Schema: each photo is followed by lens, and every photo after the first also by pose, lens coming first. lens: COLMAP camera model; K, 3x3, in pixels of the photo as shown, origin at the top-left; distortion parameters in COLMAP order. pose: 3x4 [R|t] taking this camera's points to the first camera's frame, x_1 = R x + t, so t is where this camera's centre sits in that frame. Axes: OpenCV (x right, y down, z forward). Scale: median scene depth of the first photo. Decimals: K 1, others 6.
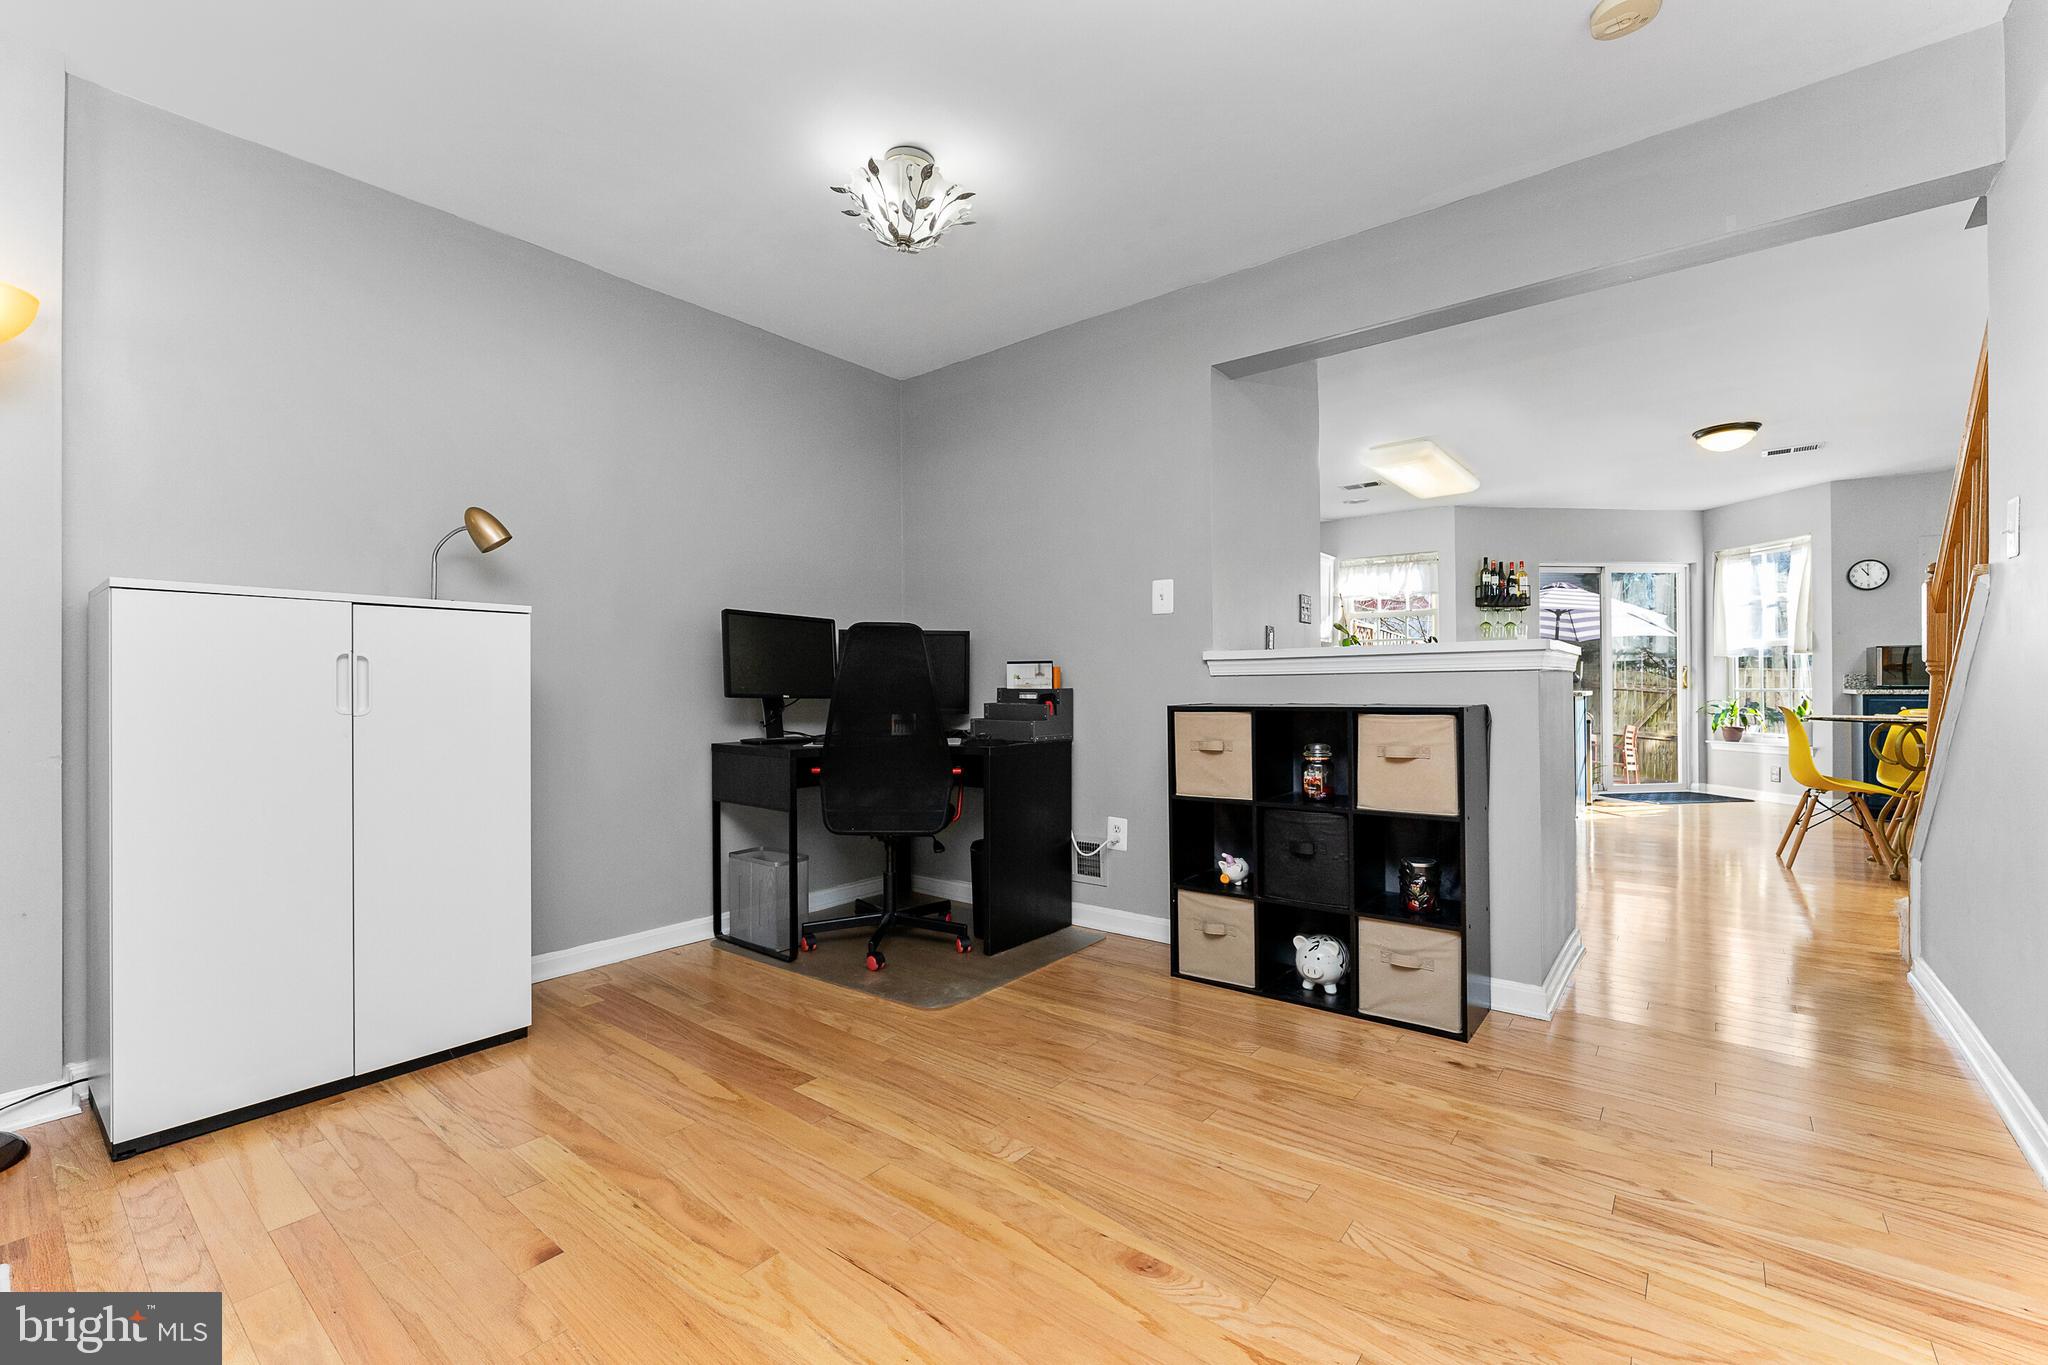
lens RADIAL K [[849.0, 0, 1031.1], [0, 849.0, 685.9], [0, 0, 1]] dist [-0.004330, 0.000152]
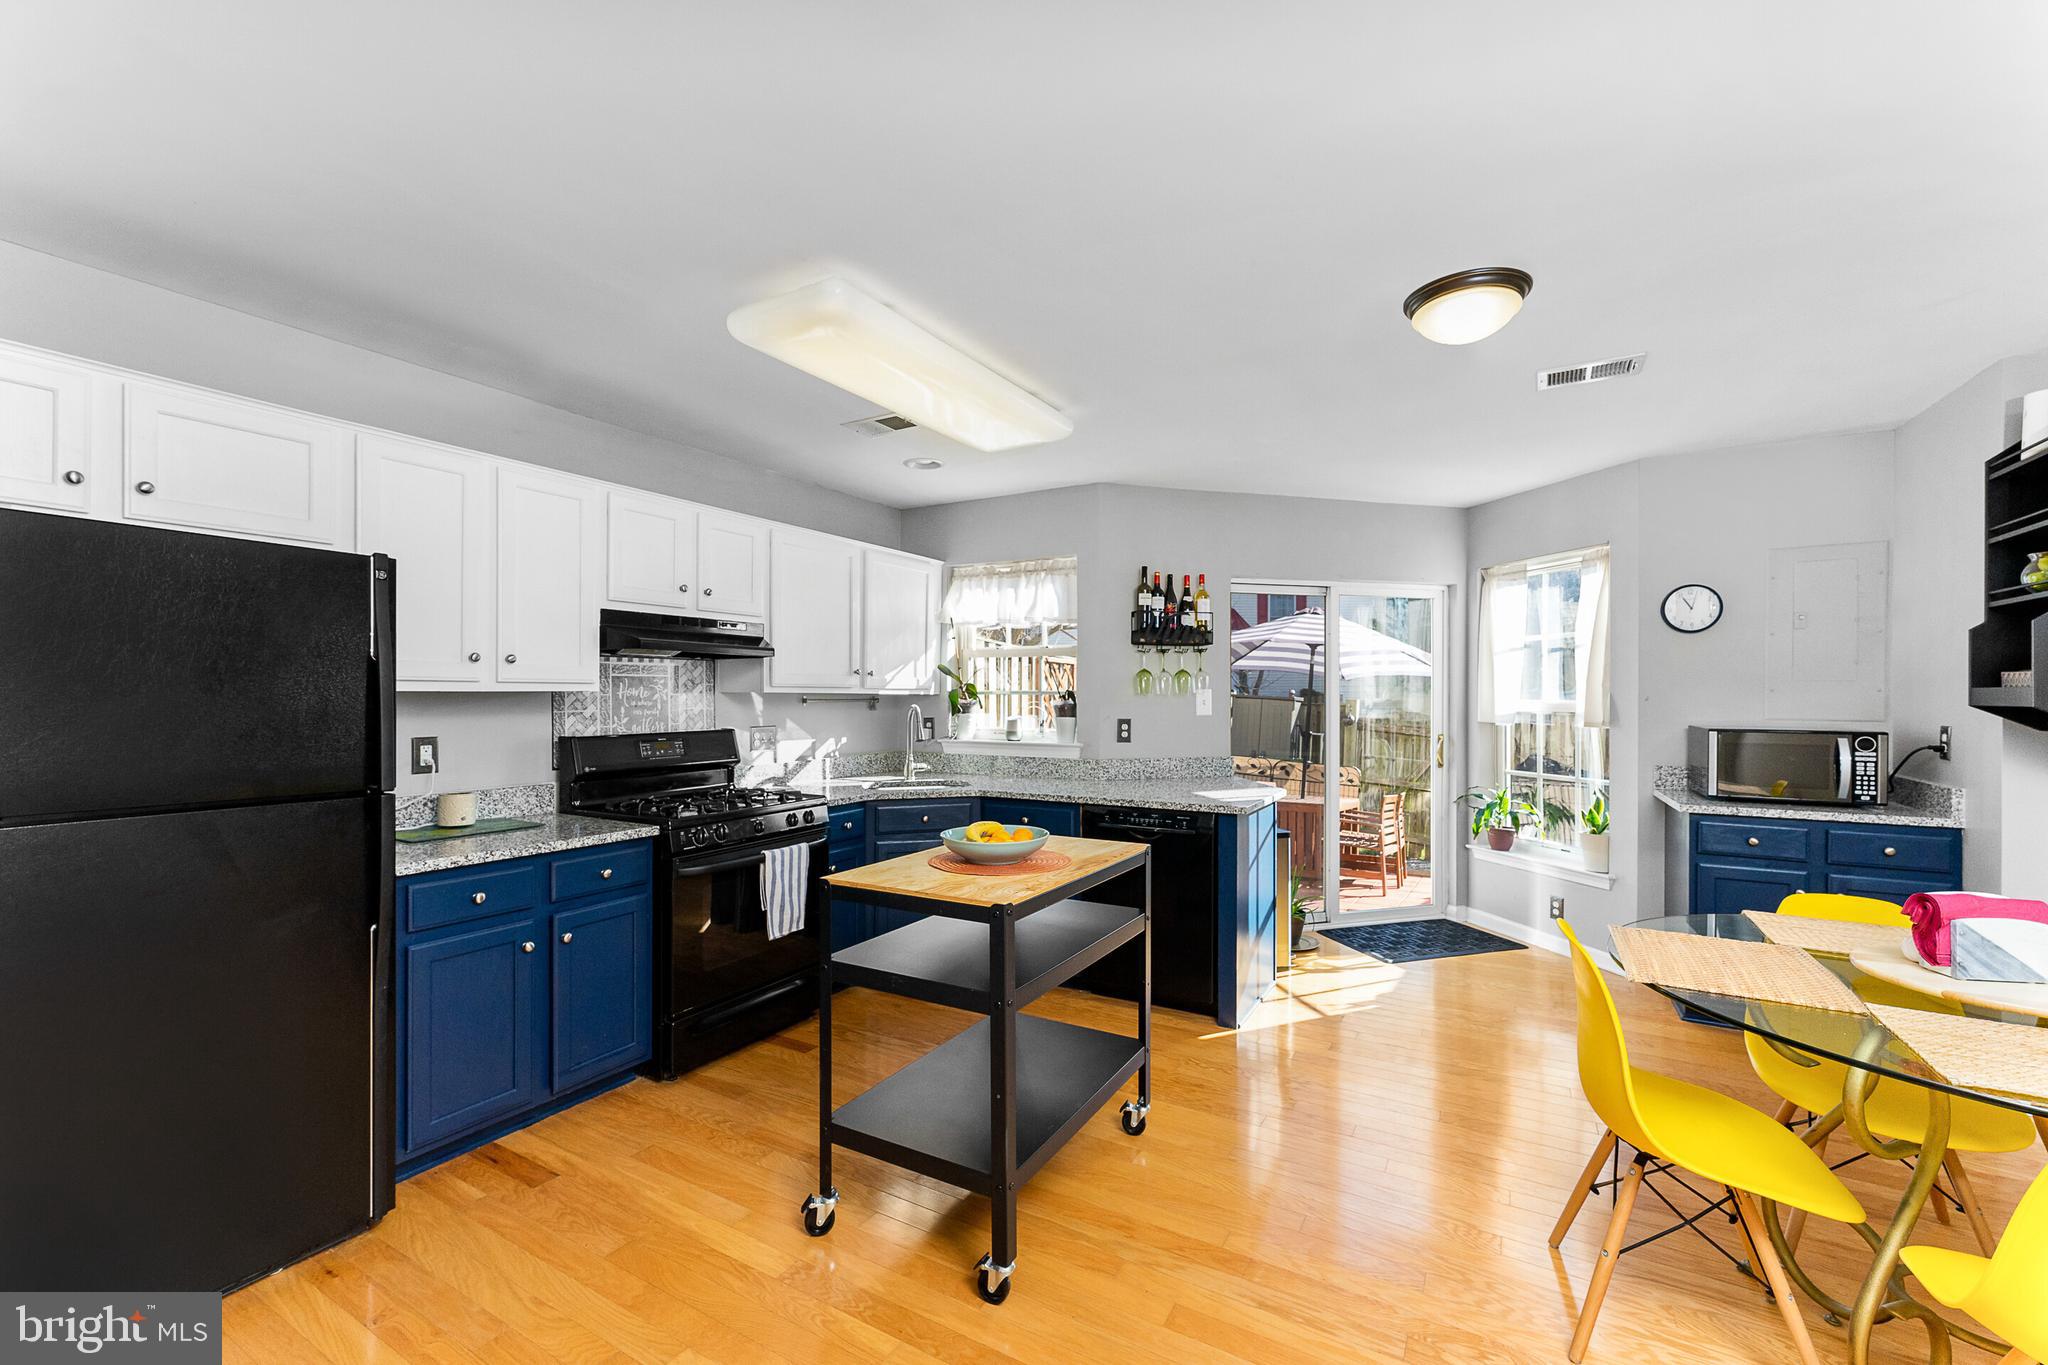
lens RADIAL K [[827.9, 0, 1031.8], [0, 827.9, 698.7], [0, 0, 1]] dist [0.002090, -0.000282]
pose [[0.988455, 0.005833, 0.151402, 0.408455], [-0.006751, 0.999962, 0.005552, -0.064149], [-0.151364, -0.006511, 0.988457, 0.460658]]
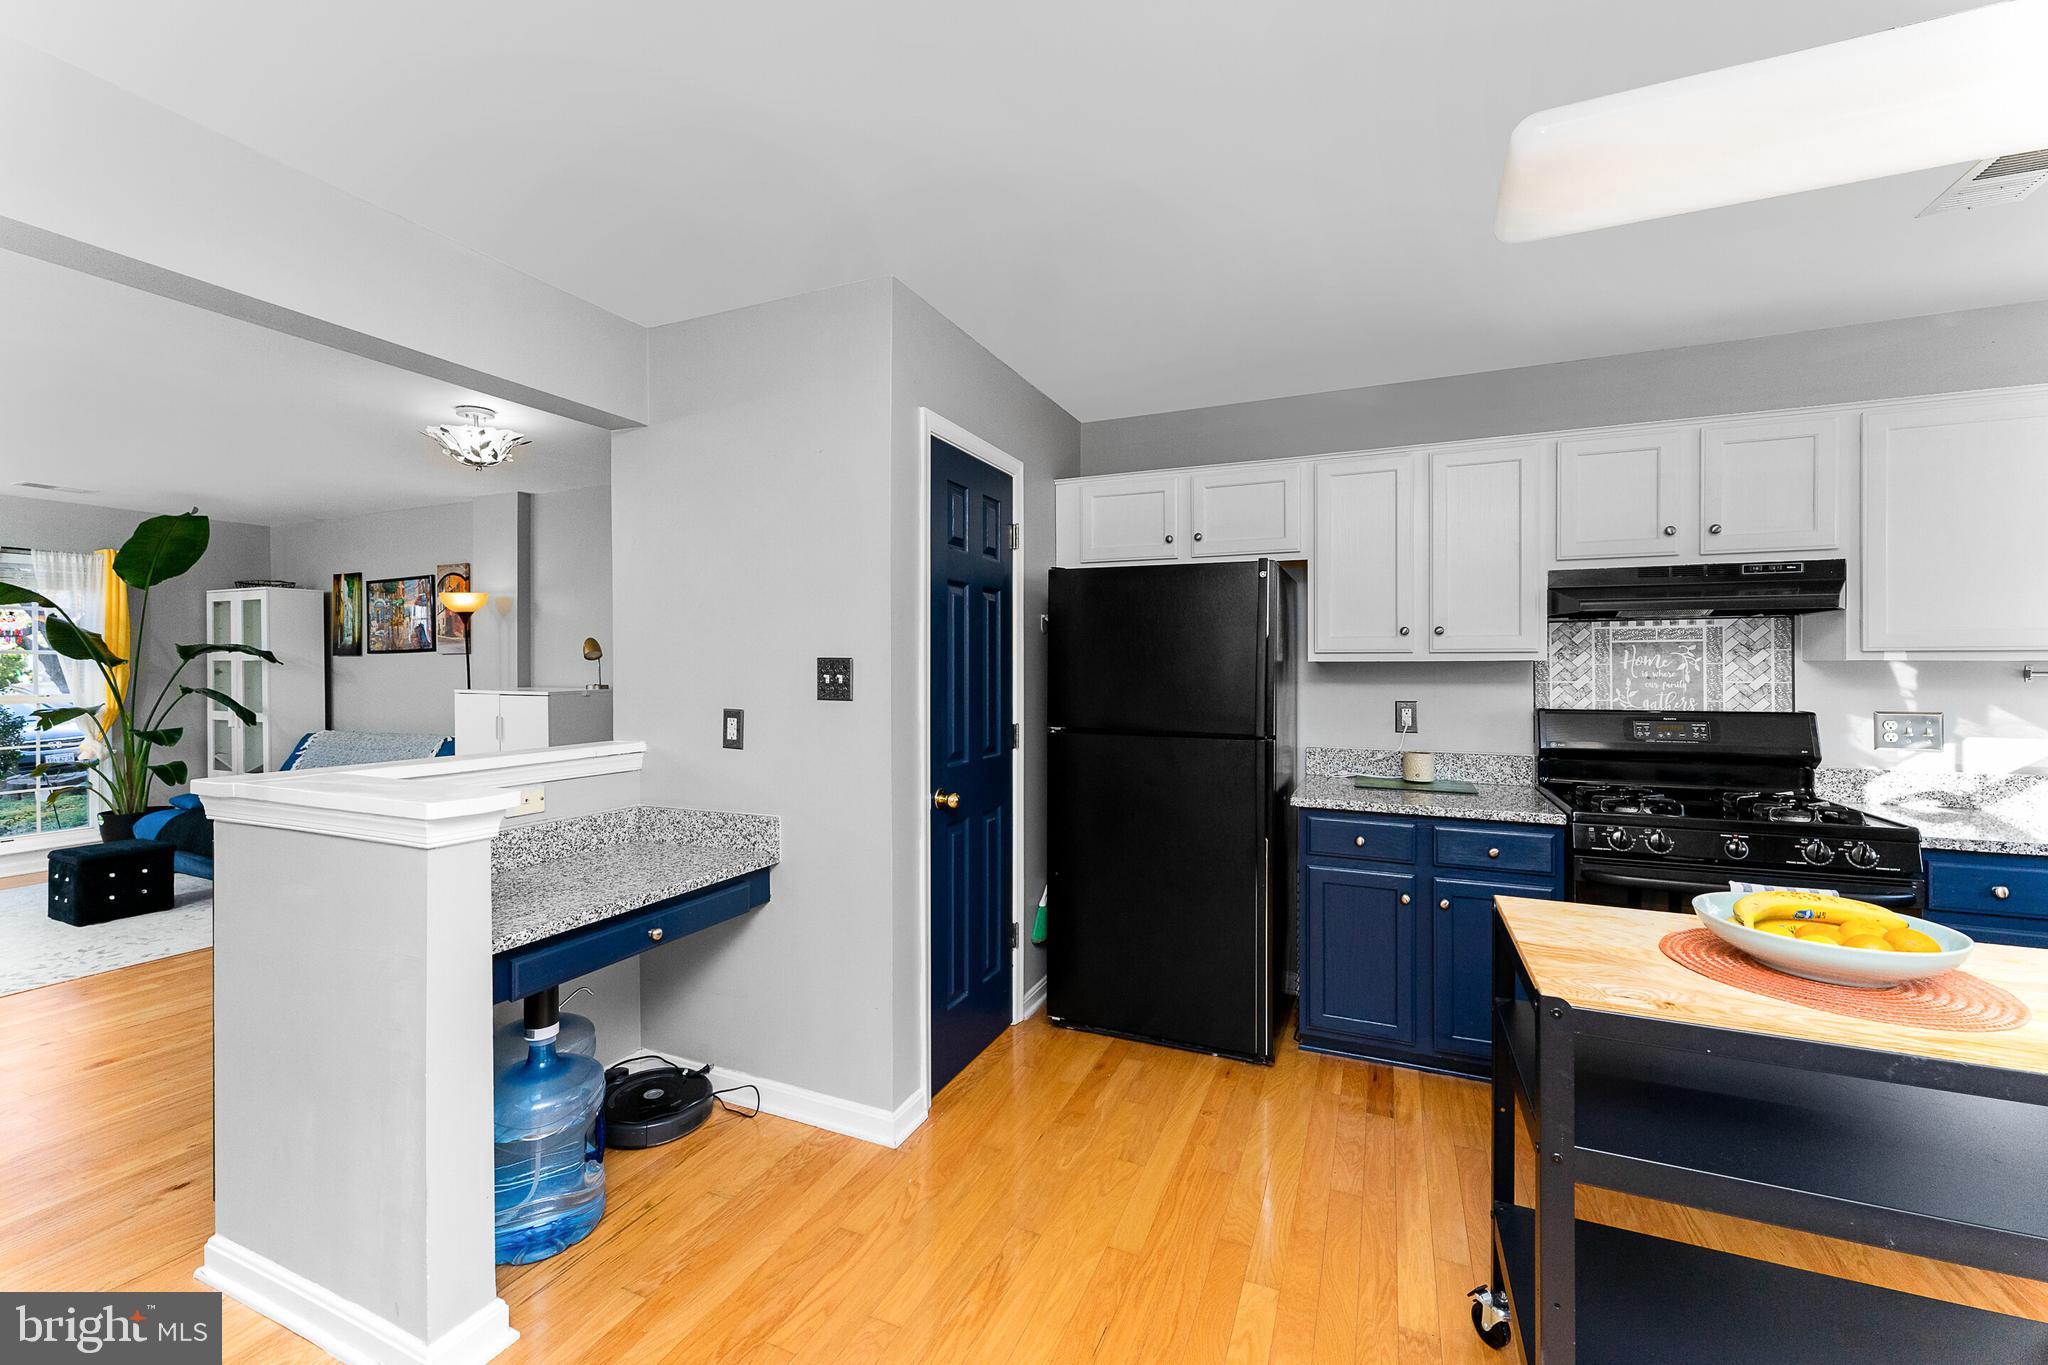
lens RADIAL K [[827.9, 0, 1027.7], [0, 827.9, 669.6], [0, 0, 1]] dist [0.002090, -0.000282]
pose [[0.265170, 0.010670, -0.964143, 0.589258], [0.000627, 0.999937, 0.011239, -0.064269], [0.964201, -0.003585, 0.265147, 0.589418]]
